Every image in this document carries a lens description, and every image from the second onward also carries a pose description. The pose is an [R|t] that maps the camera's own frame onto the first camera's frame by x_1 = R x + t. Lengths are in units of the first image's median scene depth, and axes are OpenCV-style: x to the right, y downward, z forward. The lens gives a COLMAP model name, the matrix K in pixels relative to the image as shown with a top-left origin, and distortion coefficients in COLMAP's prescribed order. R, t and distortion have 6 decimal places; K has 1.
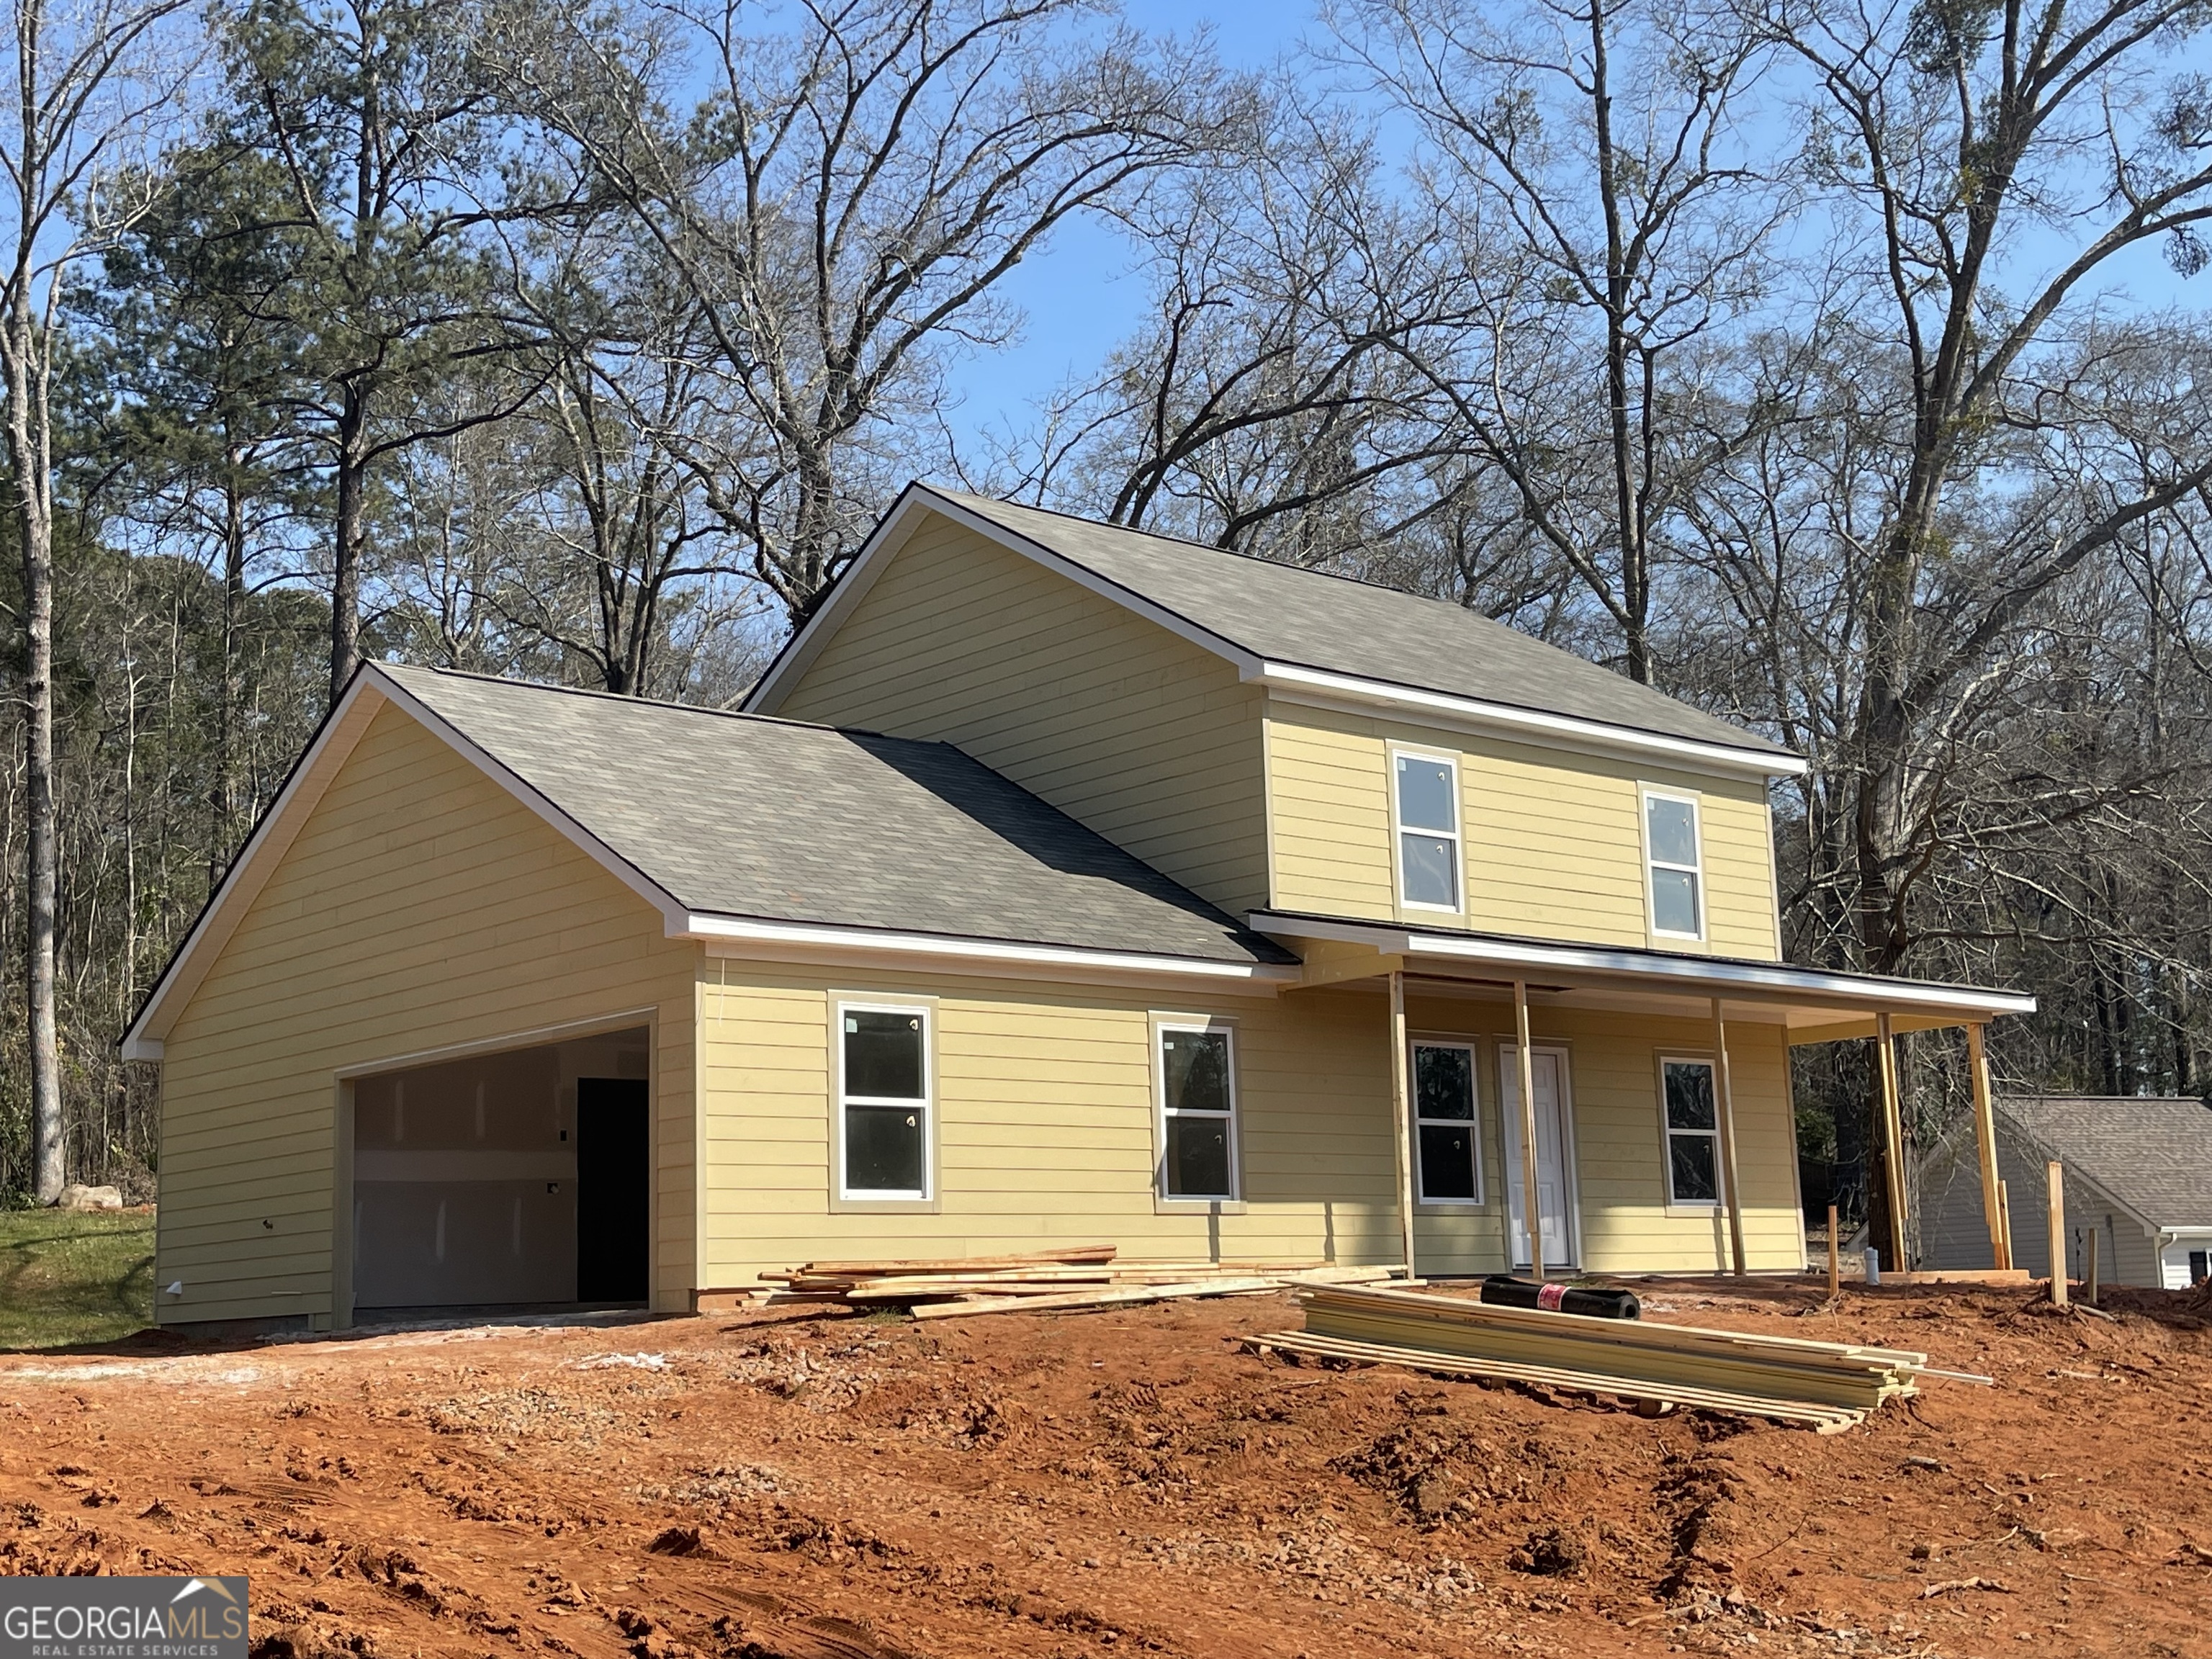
lens RADIAL K [[2696.5, 0, 1106.0], [0, 2696.5, 829.5], [0, 0, 1]] dist [0.156901, -0.541444]
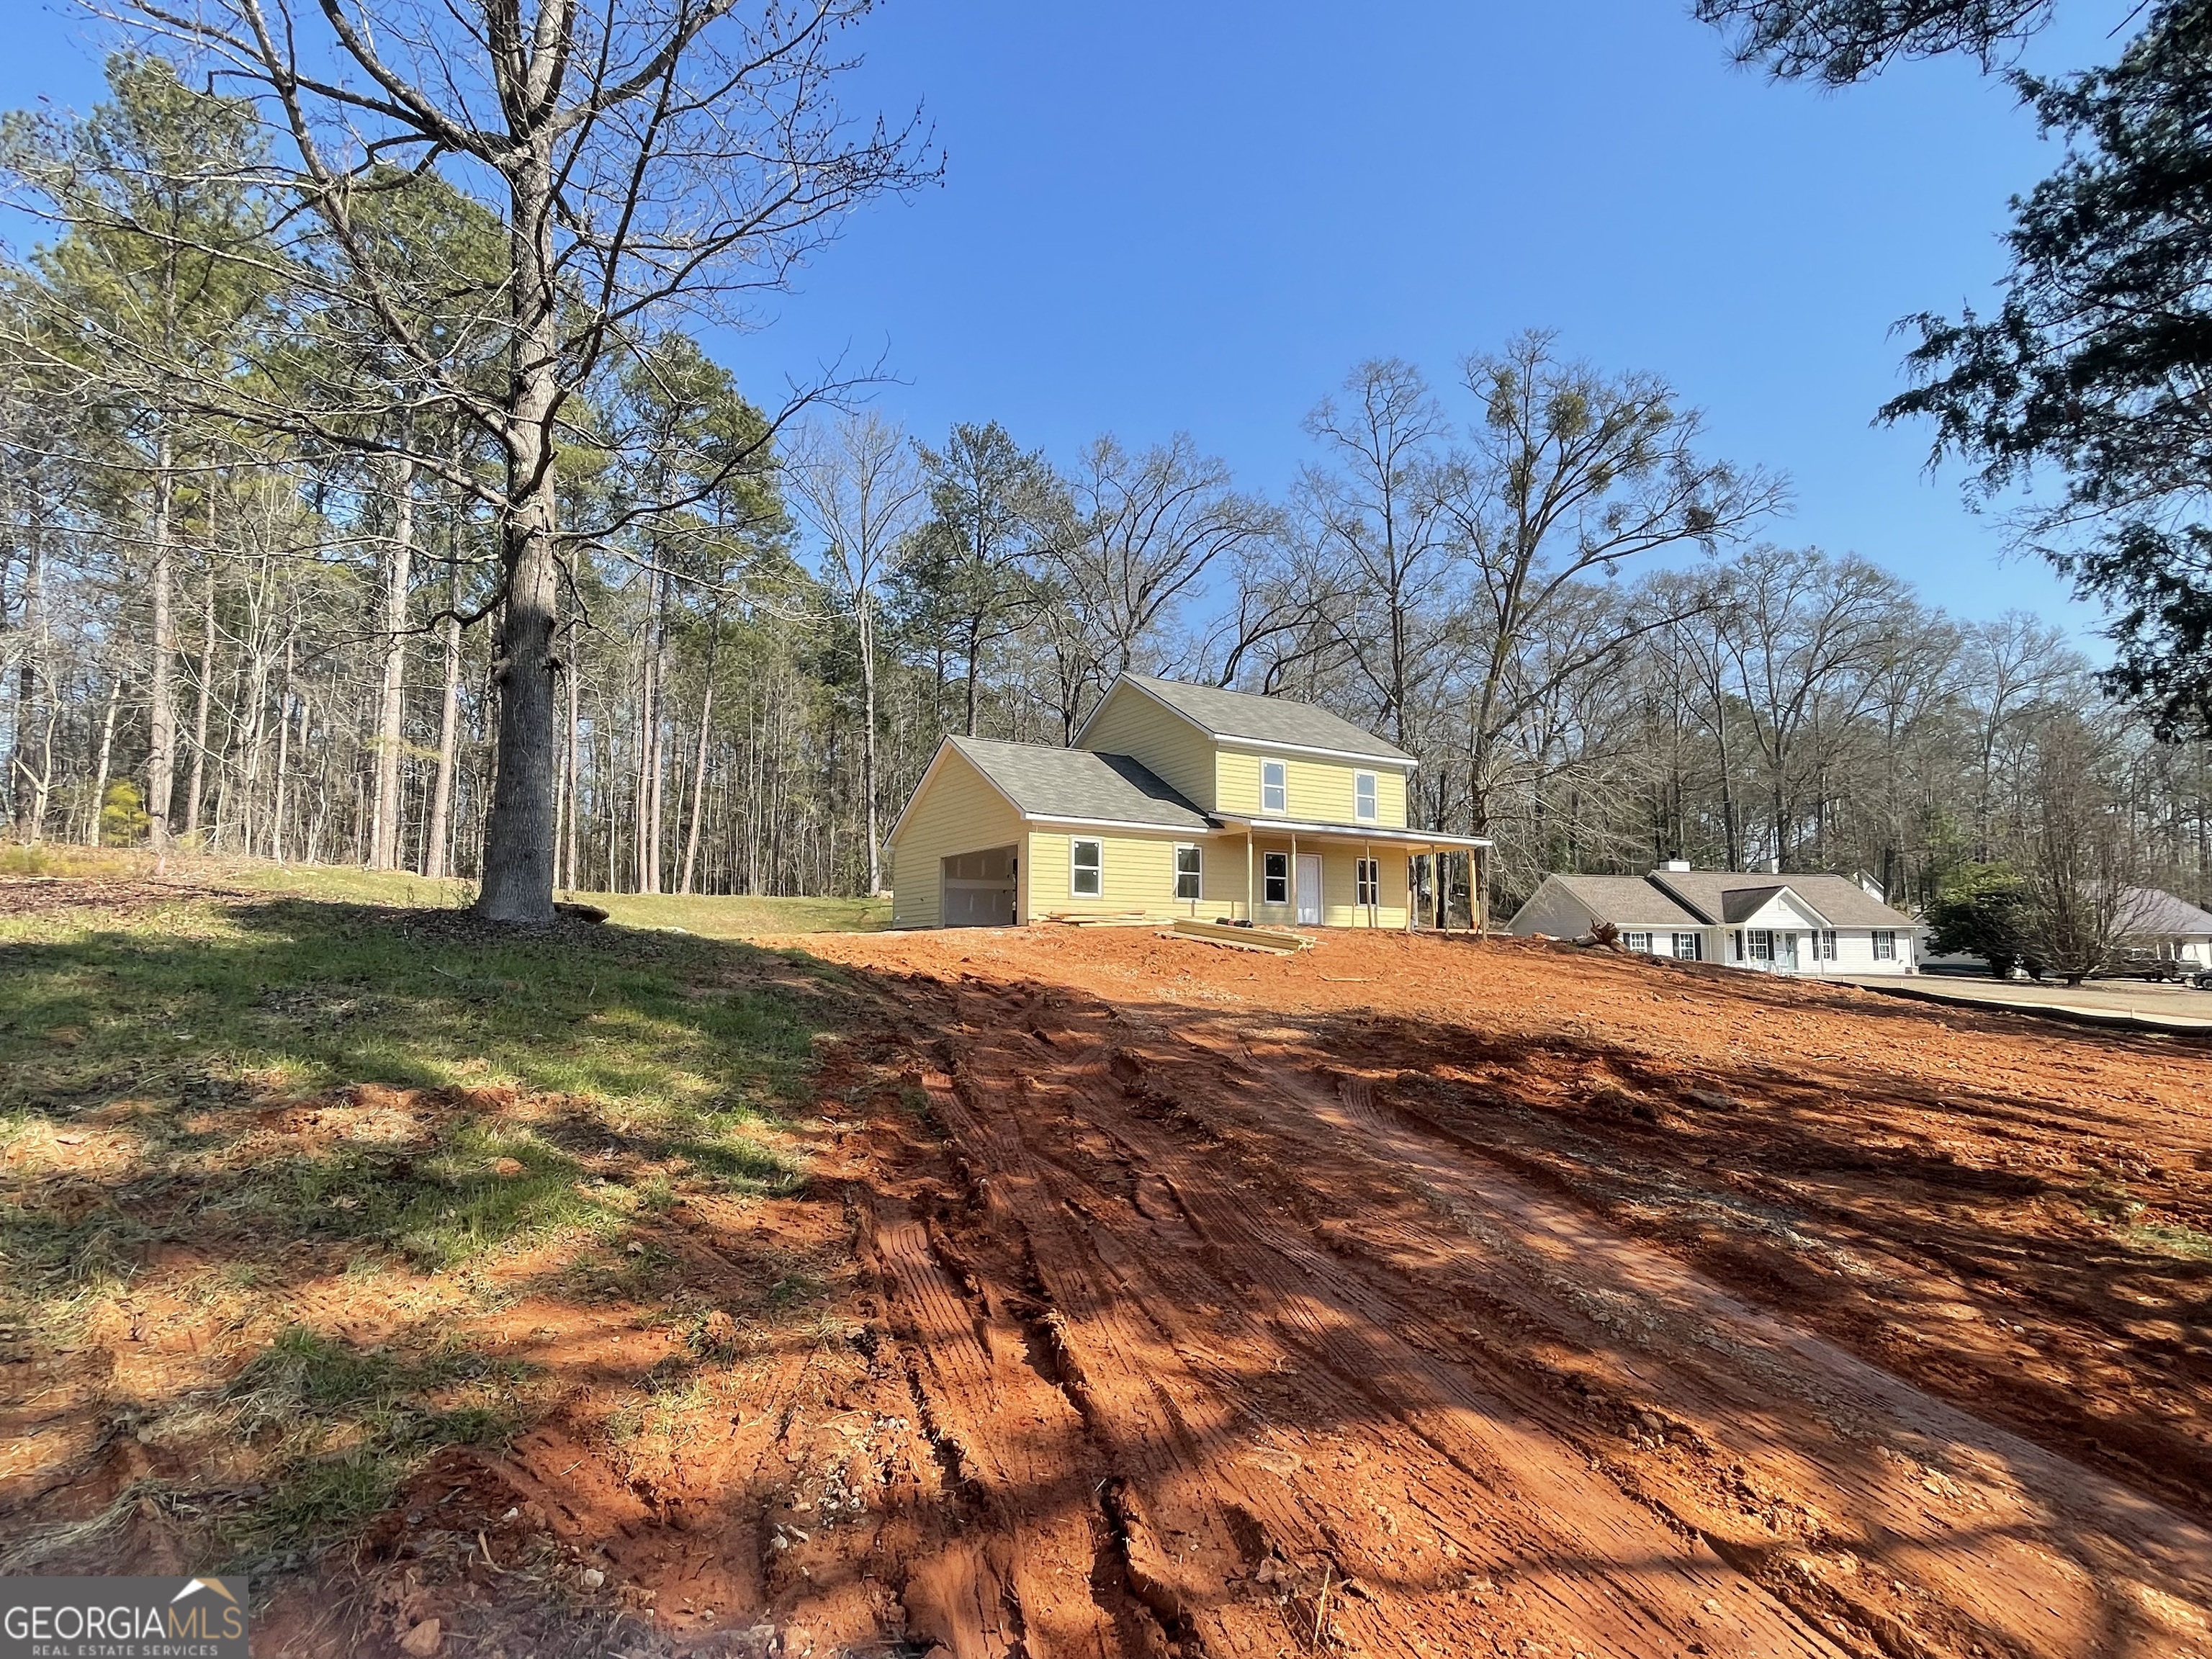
lens RADIAL K [[1076.2, 0, 1106.0], [0, 1076.2, 829.5], [0, 0, 1]] dist [0.000008, -0.000005]
pose [[0.985562, 0.013731, -0.168755, 0.131836], [-0.003261, 0.998061, 0.062162, -0.024648], [0.169281, -0.060714, 0.983696, -0.254732]]
